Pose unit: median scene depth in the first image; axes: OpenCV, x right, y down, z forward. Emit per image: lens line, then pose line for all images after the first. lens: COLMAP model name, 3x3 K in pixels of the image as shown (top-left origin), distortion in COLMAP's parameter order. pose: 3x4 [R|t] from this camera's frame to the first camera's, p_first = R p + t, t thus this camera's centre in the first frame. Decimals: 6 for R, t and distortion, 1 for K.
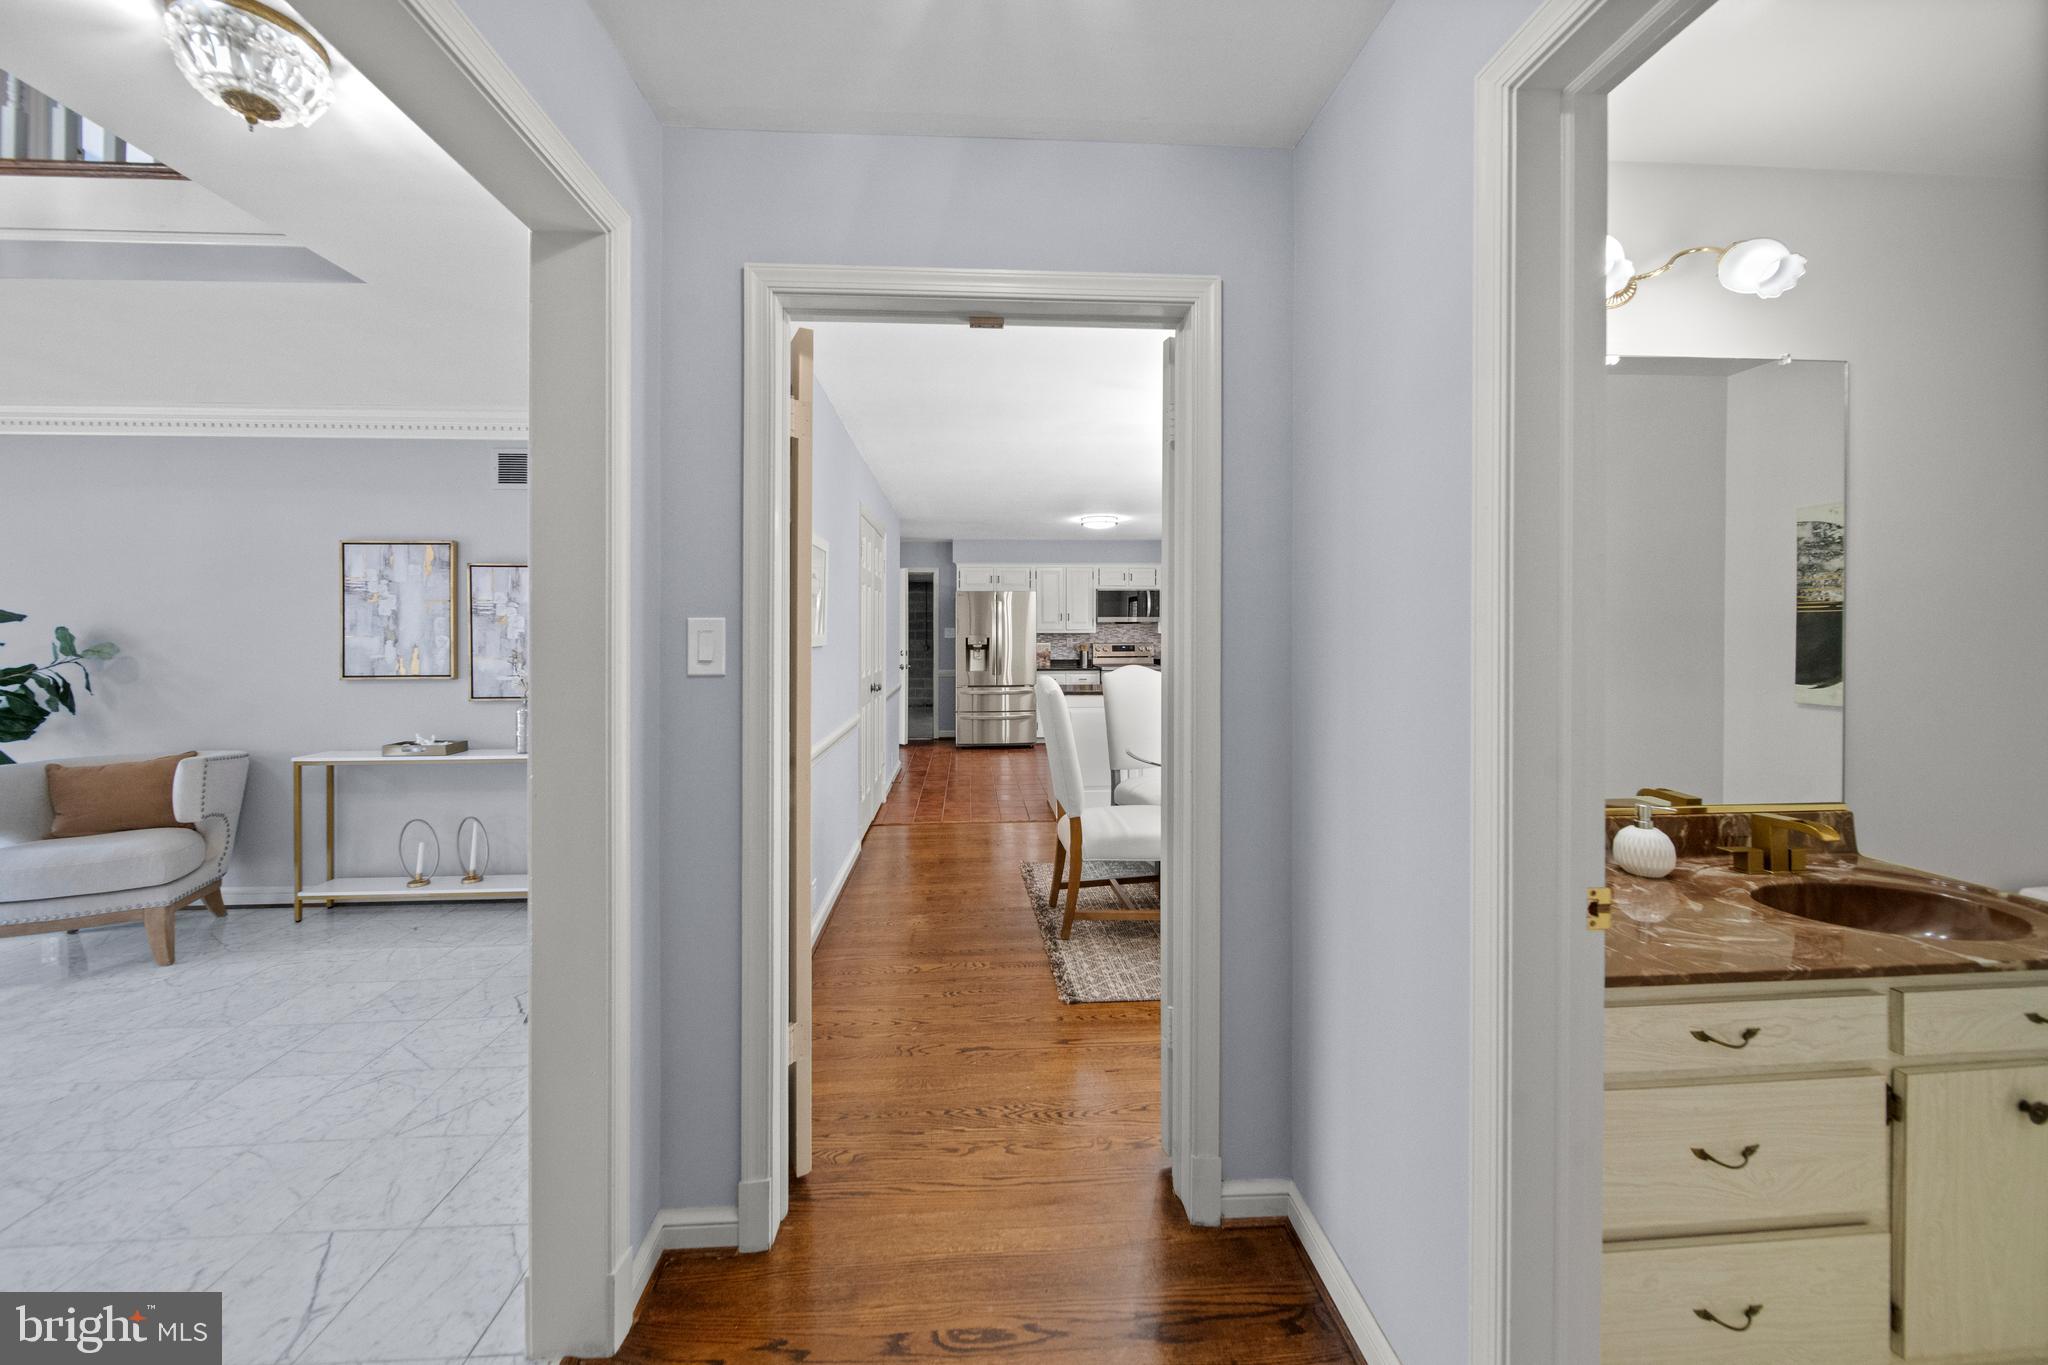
lens RADIAL K [[745.3, 0, 1019.5], [0, 745.3, 635.6], [0, 0, 1]] dist [-0.001485, -0.000209]
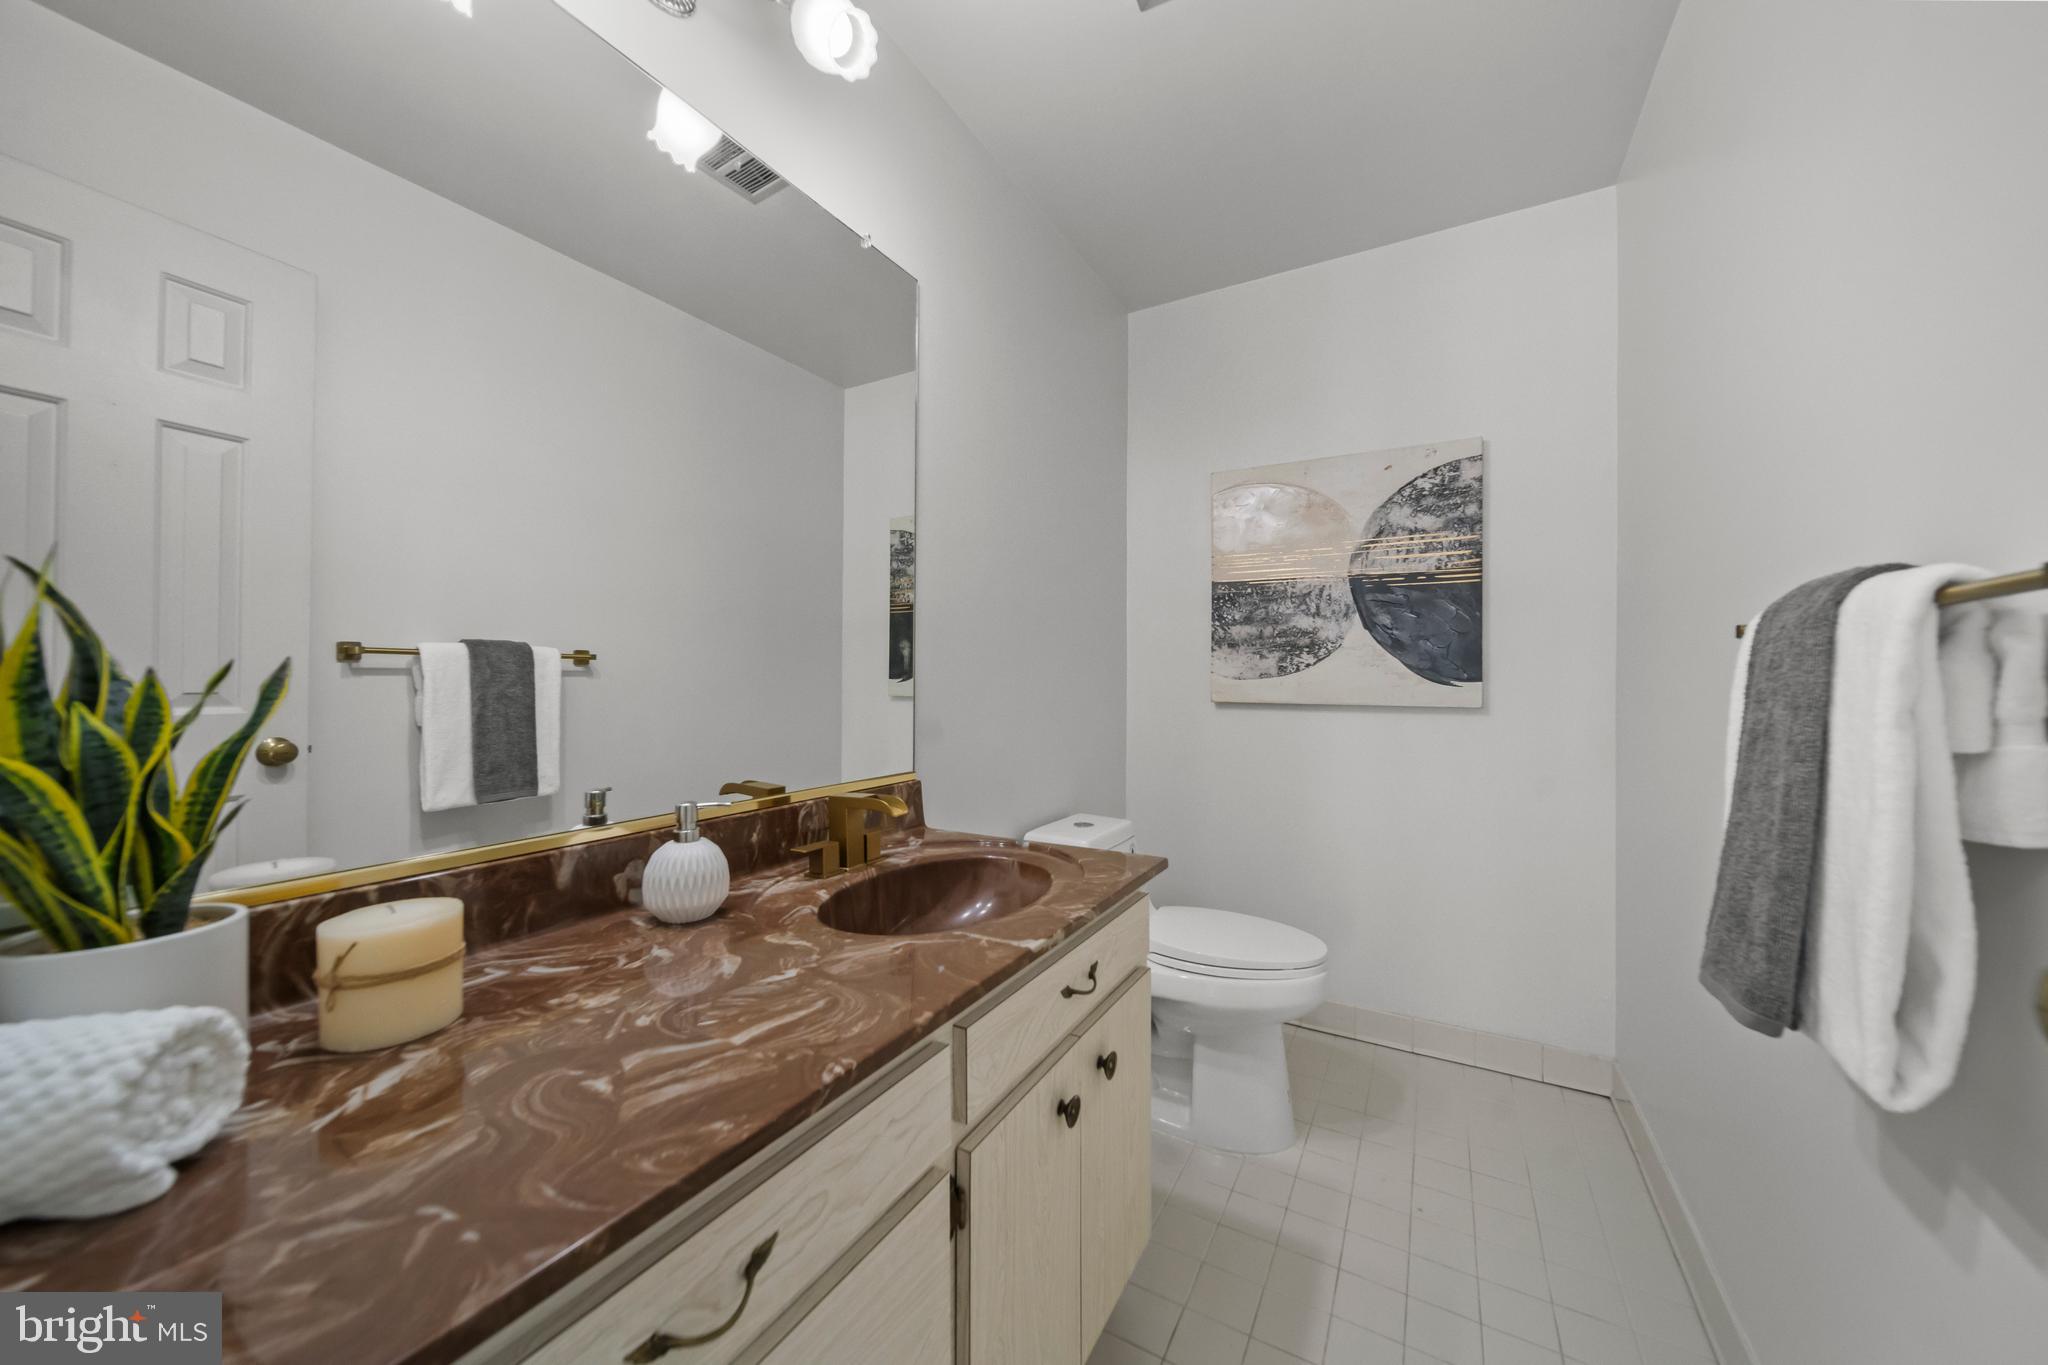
lens RADIAL K [[728.3, 0, 1023.3], [0, 728.3, 668.7], [0, 0, 1]] dist [-0.001304, -0.000047]
pose [[0.562444, 0.014189, 0.826714, 0.500076], [0.000518, 0.999847, -0.017513, 0.127917], [-0.826836, 0.010279, 0.562350, 0.436000]]
